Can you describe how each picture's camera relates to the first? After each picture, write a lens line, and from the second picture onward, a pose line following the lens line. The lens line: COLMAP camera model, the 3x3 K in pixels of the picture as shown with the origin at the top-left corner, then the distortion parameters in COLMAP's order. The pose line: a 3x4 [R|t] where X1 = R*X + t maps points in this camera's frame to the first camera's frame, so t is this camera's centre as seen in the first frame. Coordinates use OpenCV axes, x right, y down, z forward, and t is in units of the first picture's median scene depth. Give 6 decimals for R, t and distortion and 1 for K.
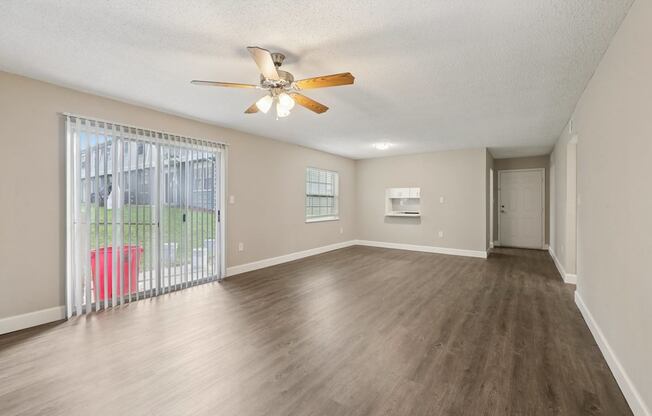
lens RADIAL K [[277.4, 0, 327.6], [0, 277.4, 203.6], [0, 0, 1]] dist [0.001994, 0.000540]
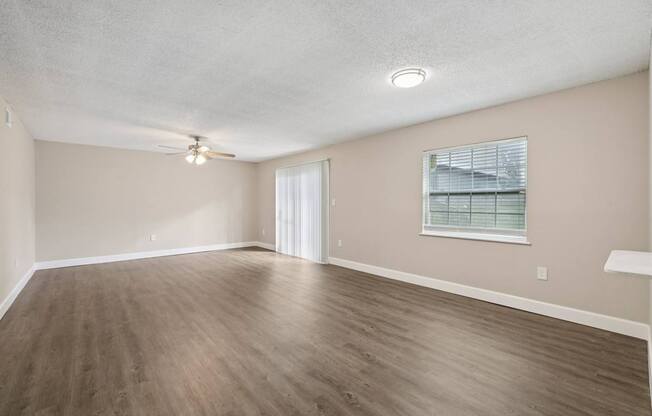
lens RADIAL K [[277.4, 0, 327.3], [0, 277.4, 207.7], [0, 0, 1]] dist [0.001994, 0.000540]
pose [[-0.231648, 0.011464, -0.972732, 1.149125], [-0.005100, 0.999903, 0.012999, -0.008052], [0.972786, 0.007972, -0.231567, 1.699281]]
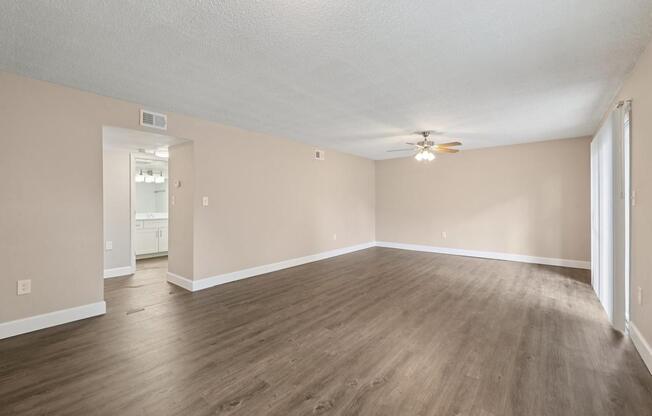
lens RADIAL K [[277.4, 0, 322.1], [0, 277.4, 203.6], [0, 0, 1]] dist [0.001994, 0.000540]
pose [[-0.996876, 0.000693, 0.078975, 0.287526], [0.001445, 0.999954, 0.009475, -0.013618], [-0.078965, 0.009559, -0.996832, 2.129219]]
